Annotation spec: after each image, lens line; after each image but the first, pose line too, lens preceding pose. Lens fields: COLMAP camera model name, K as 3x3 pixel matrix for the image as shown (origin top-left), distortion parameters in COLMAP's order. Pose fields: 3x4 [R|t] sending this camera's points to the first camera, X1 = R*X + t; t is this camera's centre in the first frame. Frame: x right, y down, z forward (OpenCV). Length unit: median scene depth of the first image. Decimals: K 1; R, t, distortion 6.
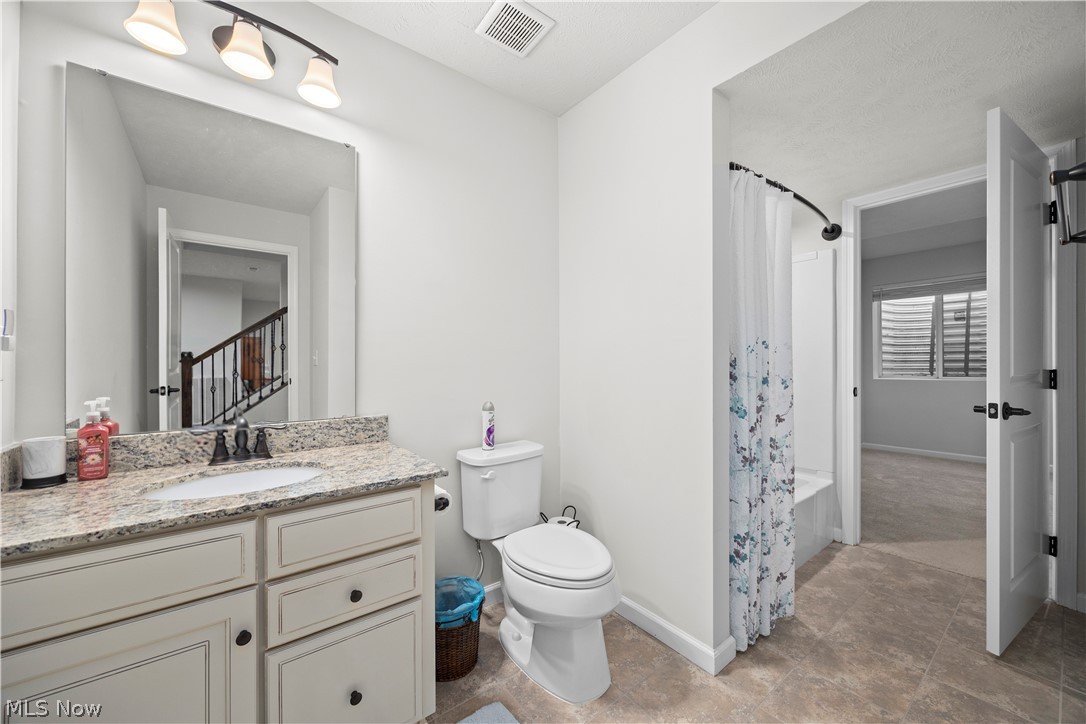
lens RADIAL K [[405.4, 0, 542.4], [0, 405.4, 360.7], [0, 0, 1]] dist [0.000431, 0.000046]
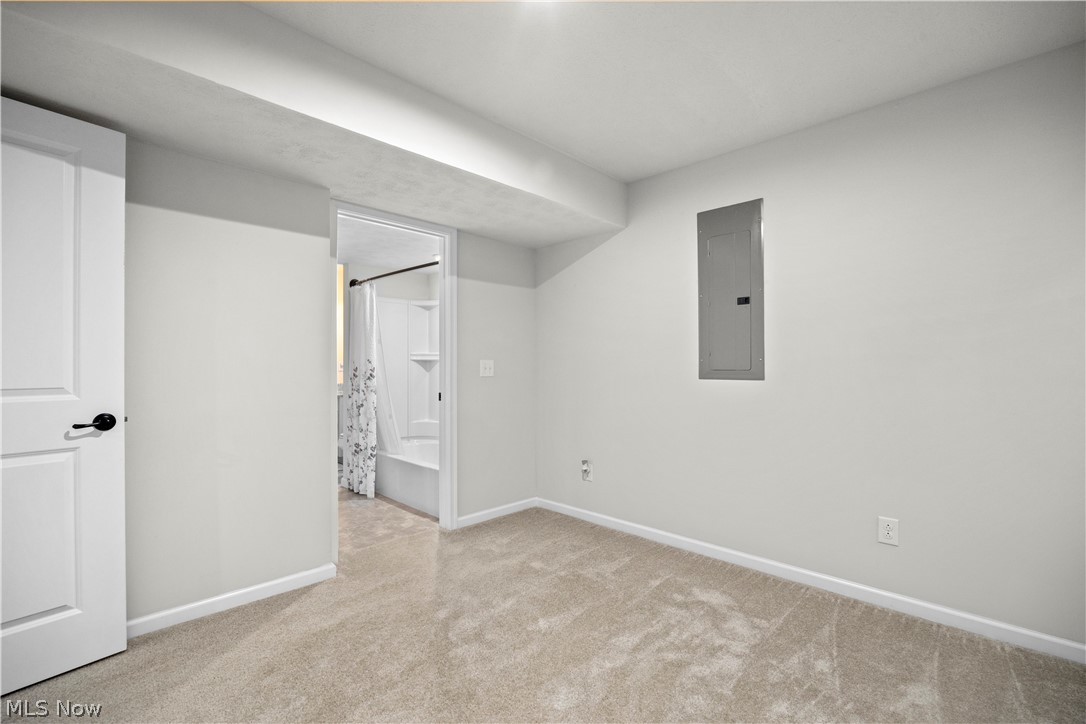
lens RADIAL K [[465.7, 0, 536.9], [0, 465.7, 364.6], [0, 0, 1]] dist [-0.017711, 0.000617]
pose [[0.130223, -0.000794, -0.991484, 2.198409], [0.002122, 0.999998, -0.000522, -0.012526], [0.991482, -0.002036, 0.130225, 1.136993]]
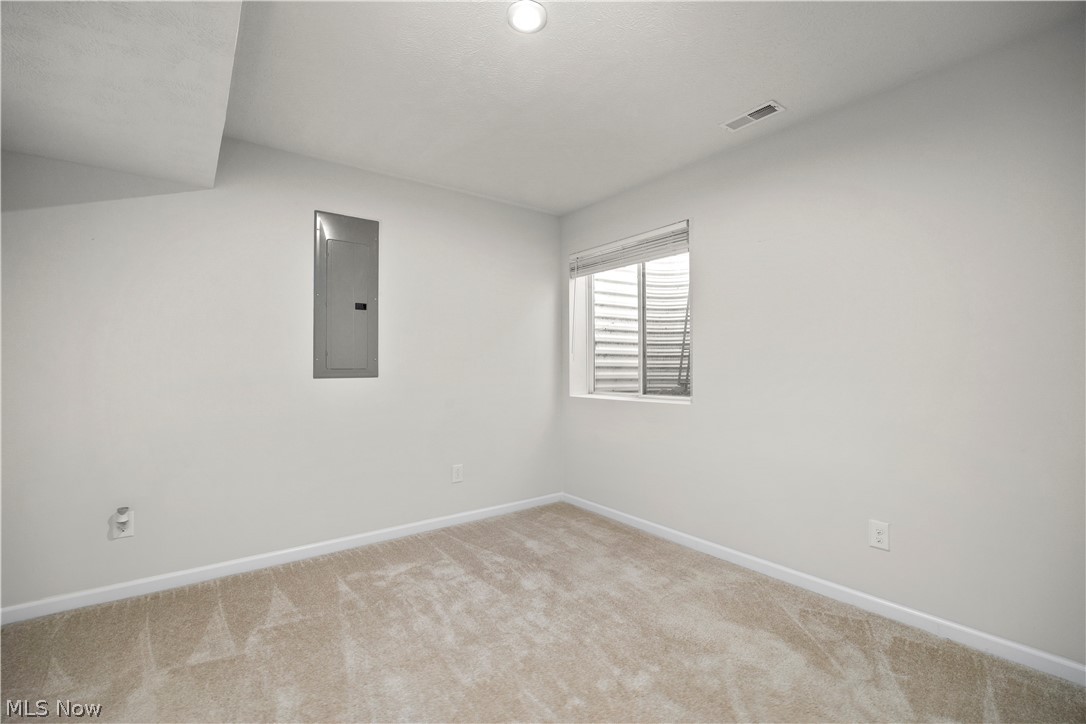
lens RADIAL K [[465.7, 0, 536.7], [0, 465.7, 362.3], [0, 0, 1]] dist [-0.017711, 0.000617]
pose [[0.999845, 0.000248, -0.017601, 1.657173], [-0.000392, 0.999967, -0.008126, -0.006627], [0.017598, 0.008131, 0.999812, 0.553625]]
